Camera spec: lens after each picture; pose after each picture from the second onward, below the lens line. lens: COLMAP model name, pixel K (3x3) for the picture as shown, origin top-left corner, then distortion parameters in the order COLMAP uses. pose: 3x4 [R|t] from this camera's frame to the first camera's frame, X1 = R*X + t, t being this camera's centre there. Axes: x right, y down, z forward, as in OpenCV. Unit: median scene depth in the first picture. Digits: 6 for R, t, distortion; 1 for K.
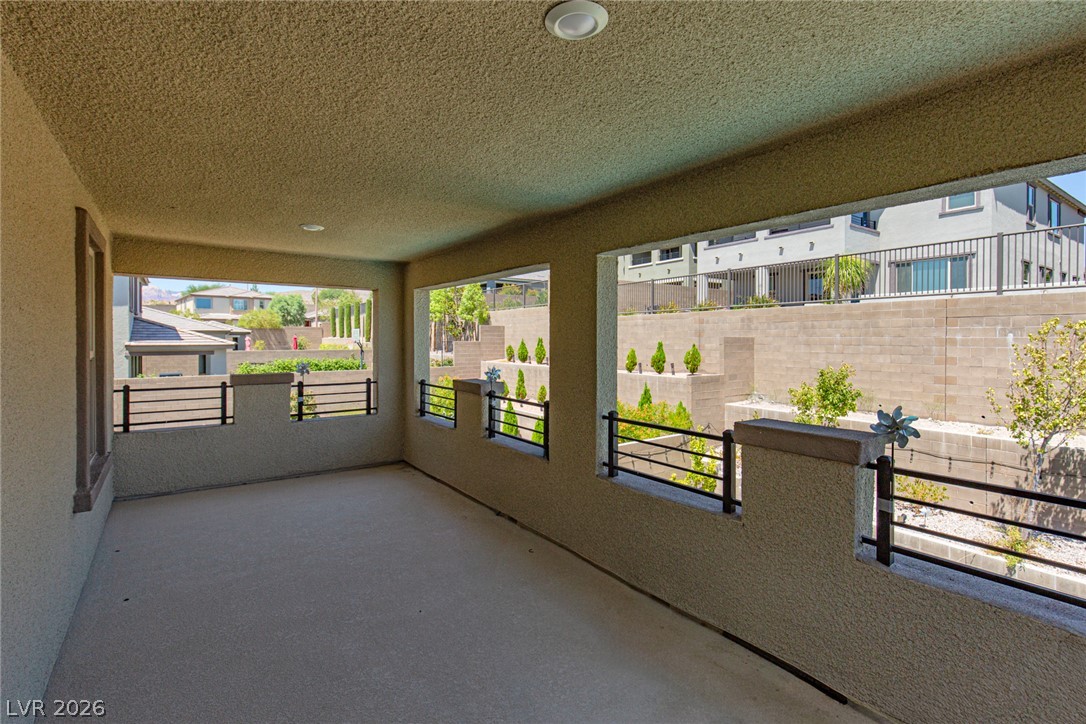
lens RADIAL K [[510.7, 0, 533.7], [0, 510.7, 341.2], [0, 0, 1]] dist [0.011608, -0.000125]
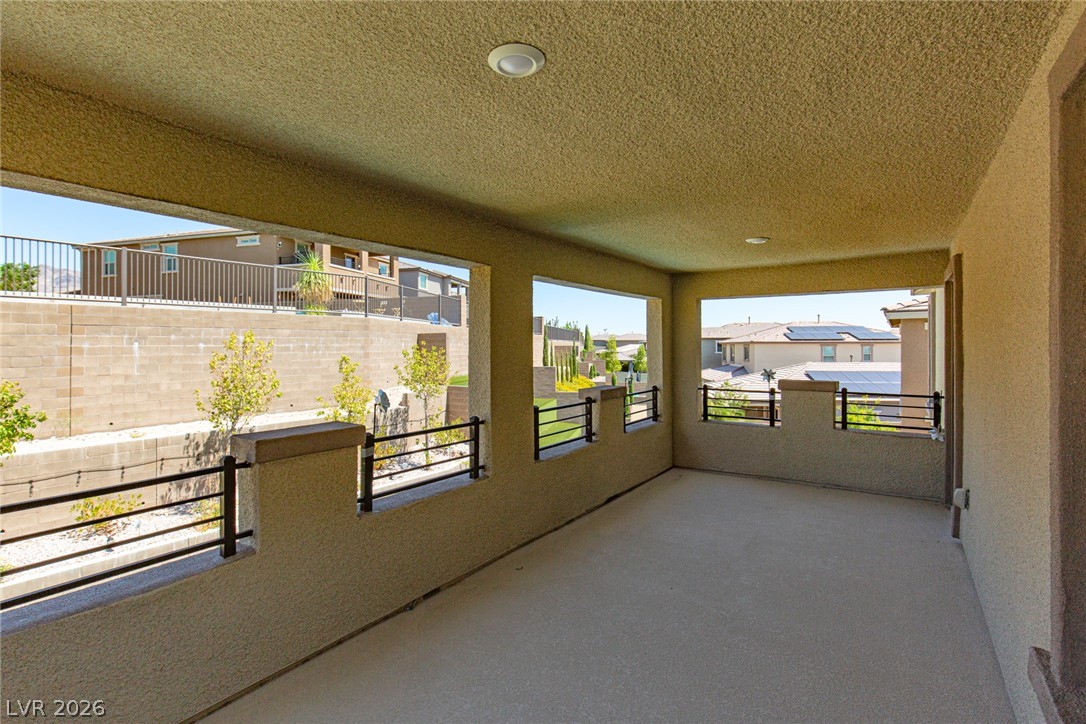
lens RADIAL K [[510.7, 0, 550.4], [0, 510.7, 342.3], [0, 0, 1]] dist [0.011608, -0.000125]
pose [[-0.338926, 0.004881, 0.940800, -0.407756], [0.009767, 0.999951, -0.001669, -0.004783], [-0.940762, 0.008624, -0.338957, 0.556925]]
